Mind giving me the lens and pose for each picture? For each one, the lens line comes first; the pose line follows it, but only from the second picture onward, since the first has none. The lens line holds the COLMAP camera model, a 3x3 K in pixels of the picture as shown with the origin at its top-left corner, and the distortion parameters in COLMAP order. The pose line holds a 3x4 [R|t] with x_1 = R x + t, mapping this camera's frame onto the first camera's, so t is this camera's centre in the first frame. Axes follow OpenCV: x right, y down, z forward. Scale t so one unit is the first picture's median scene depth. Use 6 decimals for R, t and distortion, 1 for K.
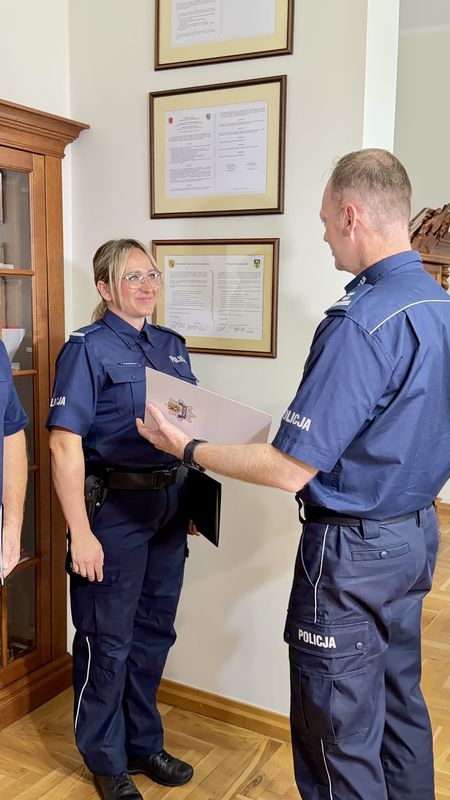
lens RADIAL K [[826.0, 0, 220.1], [0, 826.0, 419.3], [0, 0, 1]] dist [0.033071, 0.000000]
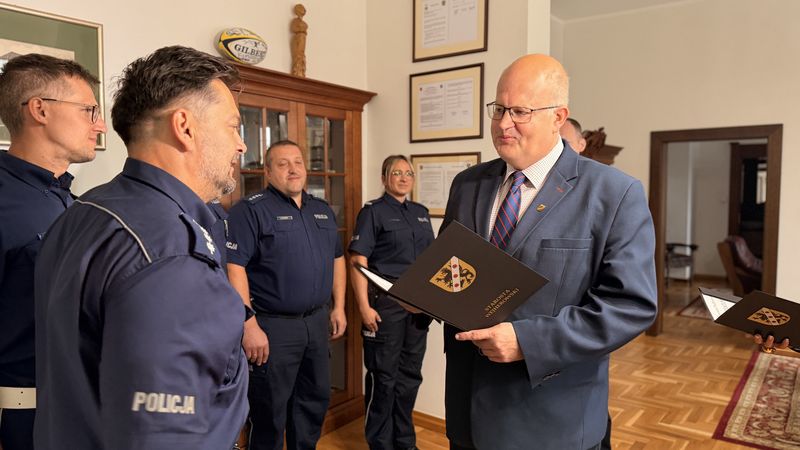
lens RADIAL K [[570.9, 0, 399.1], [0, 570.9, 229.5], [0, 0, 1]] dist [0.078193, -0.051605]
pose [[0.991222, -0.006091, -0.132064, 0.058199], [-0.004802, 0.996620, -0.082009, 0.048051], [0.132117, 0.081924, 0.987843, -0.220072]]
